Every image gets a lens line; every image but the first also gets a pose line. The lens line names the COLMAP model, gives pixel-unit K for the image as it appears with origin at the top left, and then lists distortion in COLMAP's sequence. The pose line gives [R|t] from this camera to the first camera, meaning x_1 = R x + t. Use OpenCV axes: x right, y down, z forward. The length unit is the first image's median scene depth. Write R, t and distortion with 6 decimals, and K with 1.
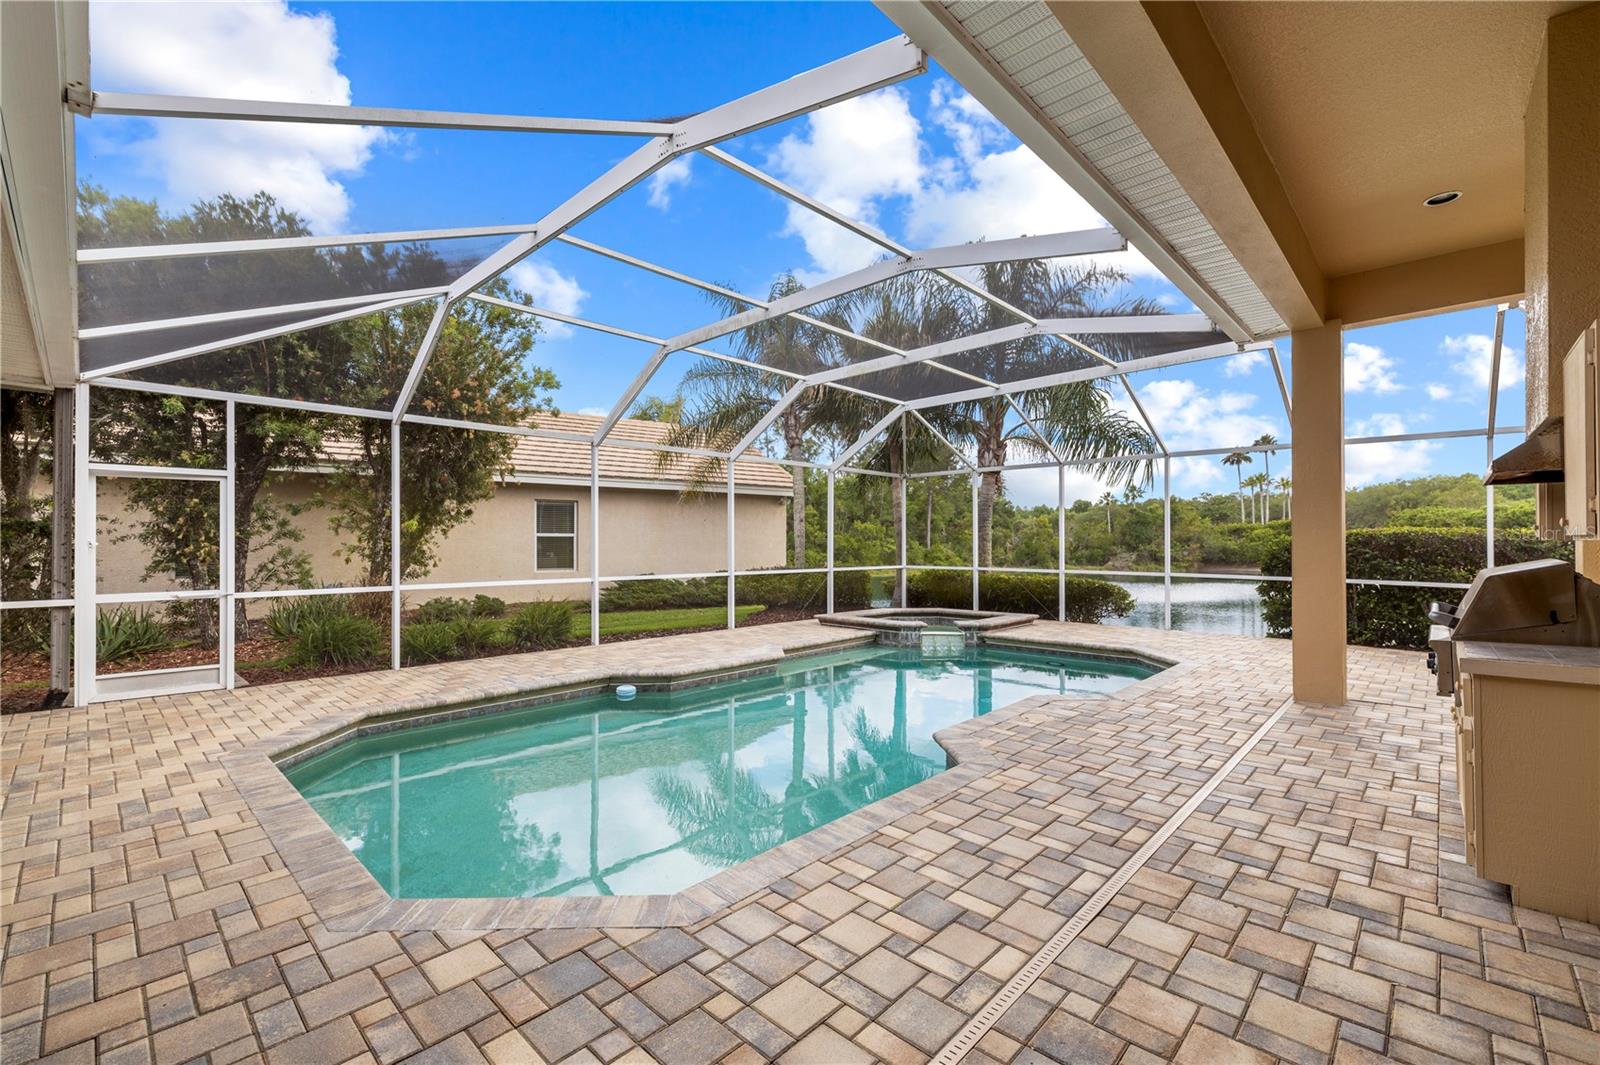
lens RADIAL K [[674.1, 0, 793.8], [0, 674.1, 541.6], [0, 0, 1]] dist [-0.001357, 0.000038]
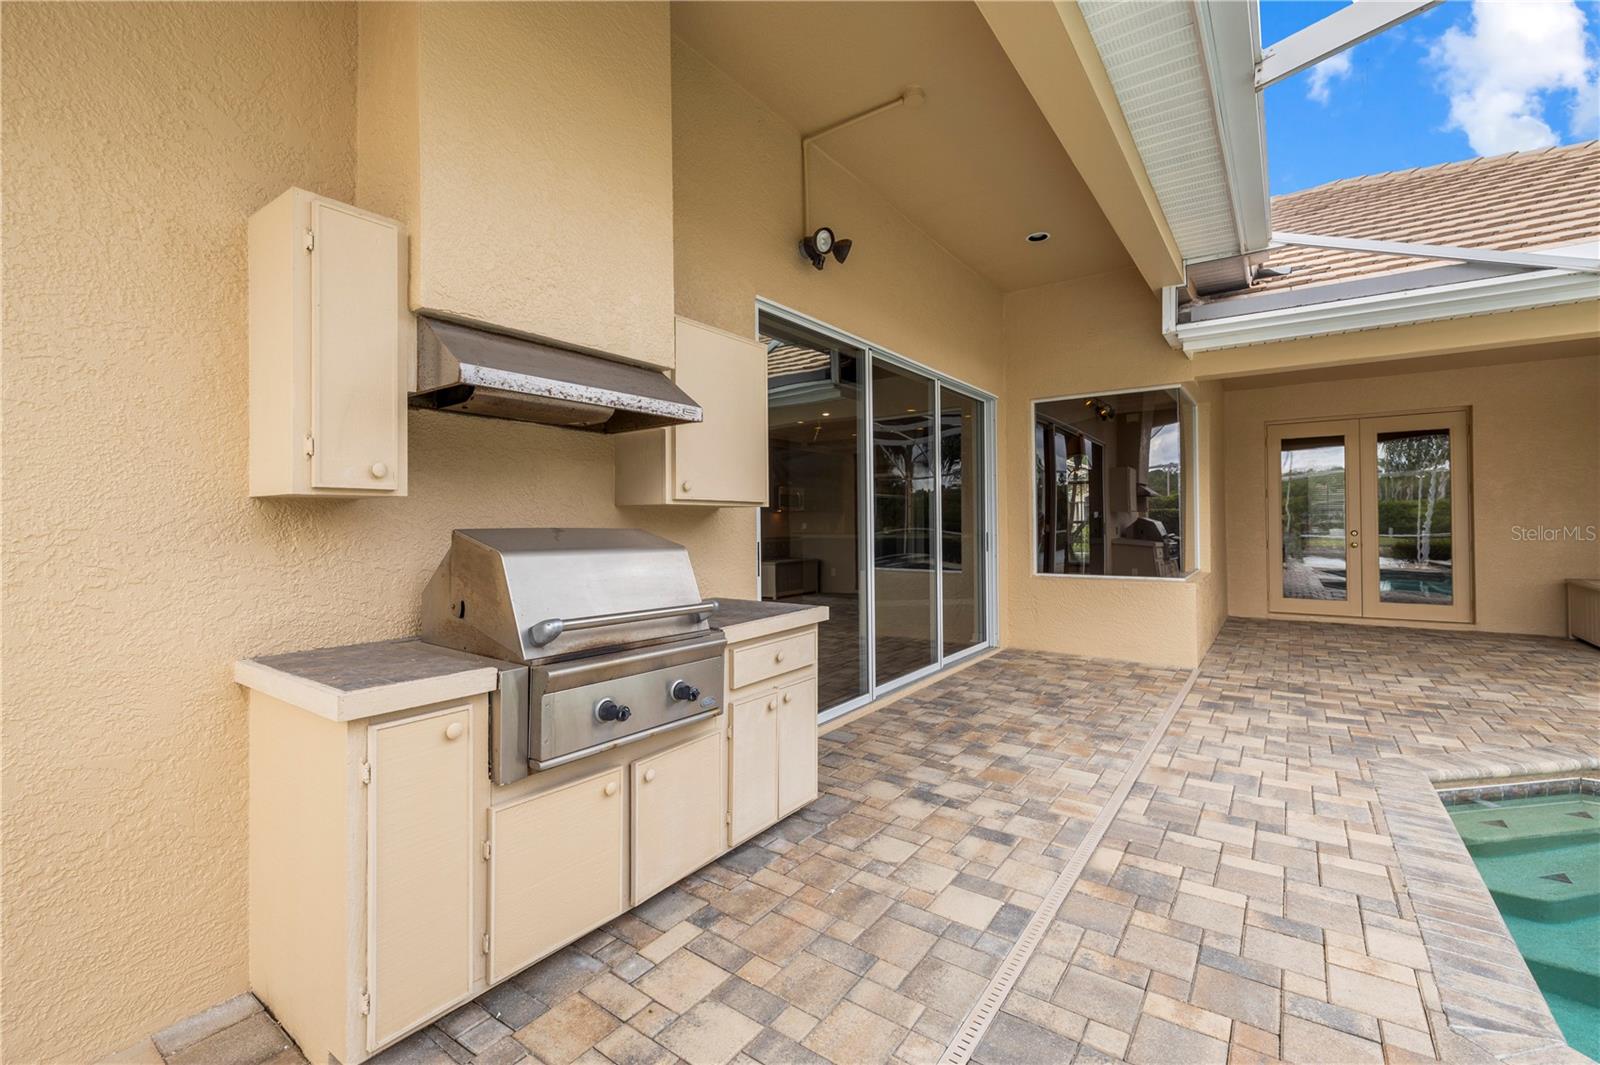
lens RADIAL K [[687.8, 0, 800.5], [0, 687.8, 515.8], [0, 0, 1]] dist [-0.001706, 0.000149]
pose [[-0.989548, 0.007959, -0.143981, 0.359224], [0.010238, 0.999834, -0.015097, 0.010280], [0.143837, -0.016413, -0.989465, 0.642320]]
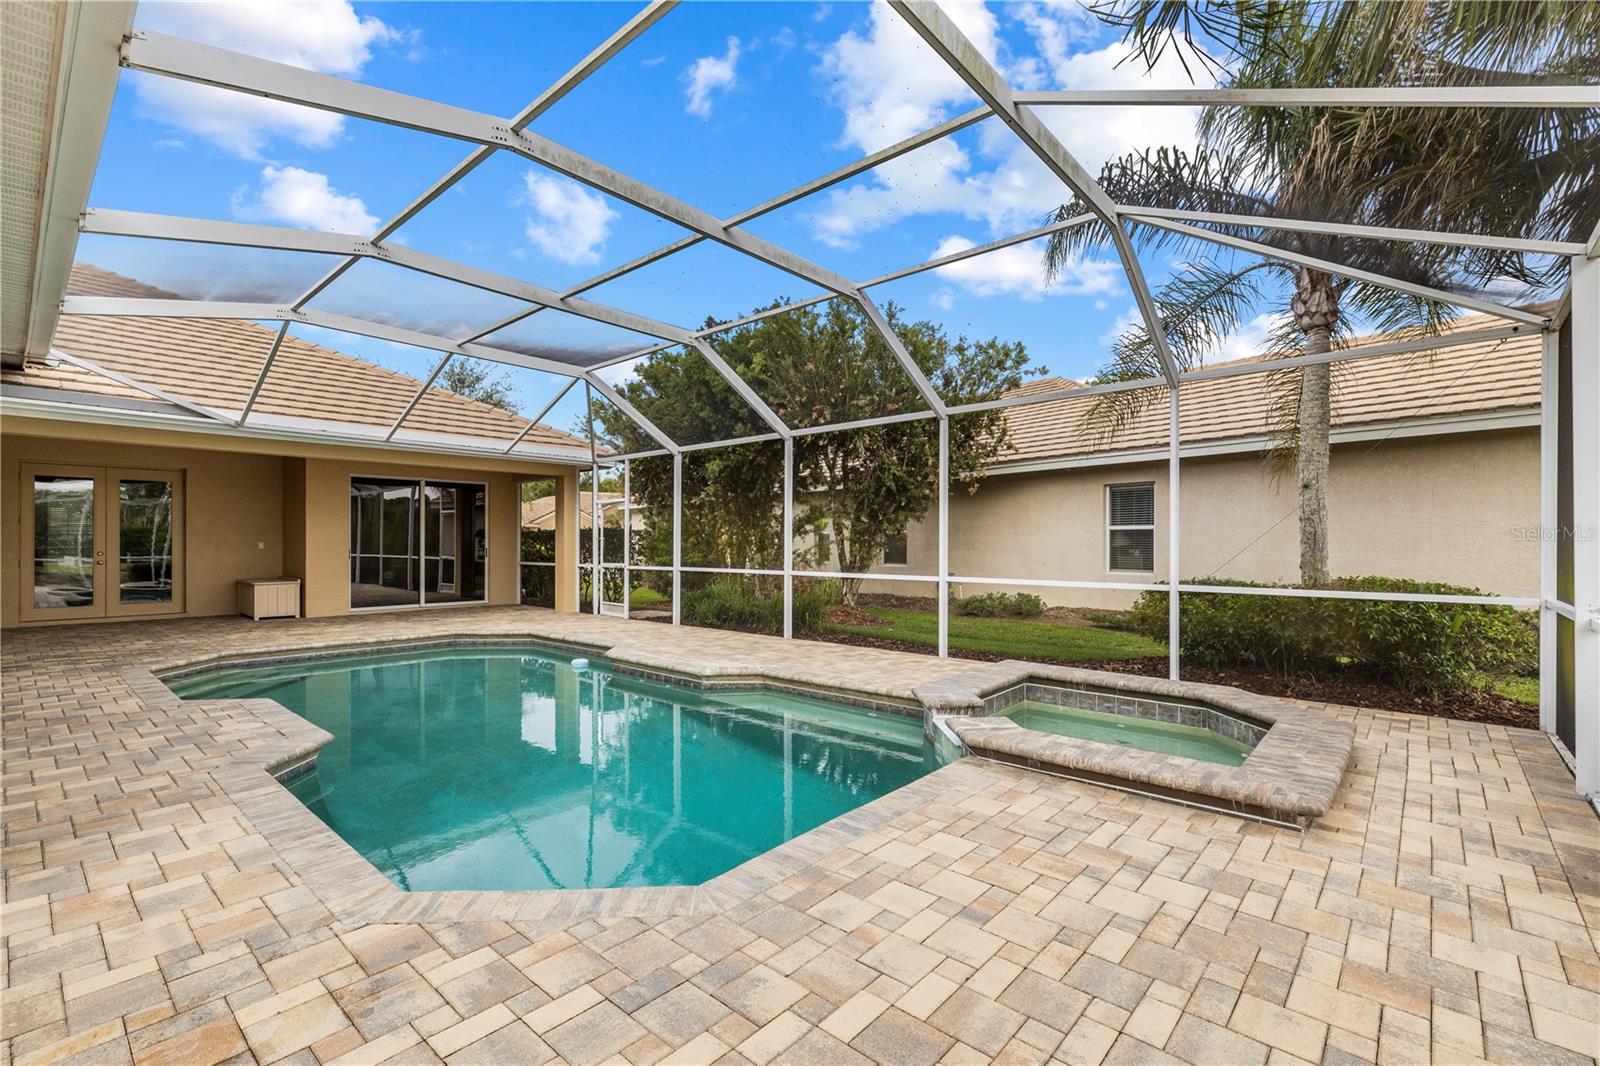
lens RADIAL K [[711.0, 0, 797.9], [0, 711.0, 543.9], [0, 0, 1]] dist [-0.004593, 0.000238]
pose [[0.041397, 0.001326, -0.999142, 0.805235], [0.003284, 0.999994, 0.001463, 0.011821], [0.999137, -0.003342, 0.041393, 1.027987]]
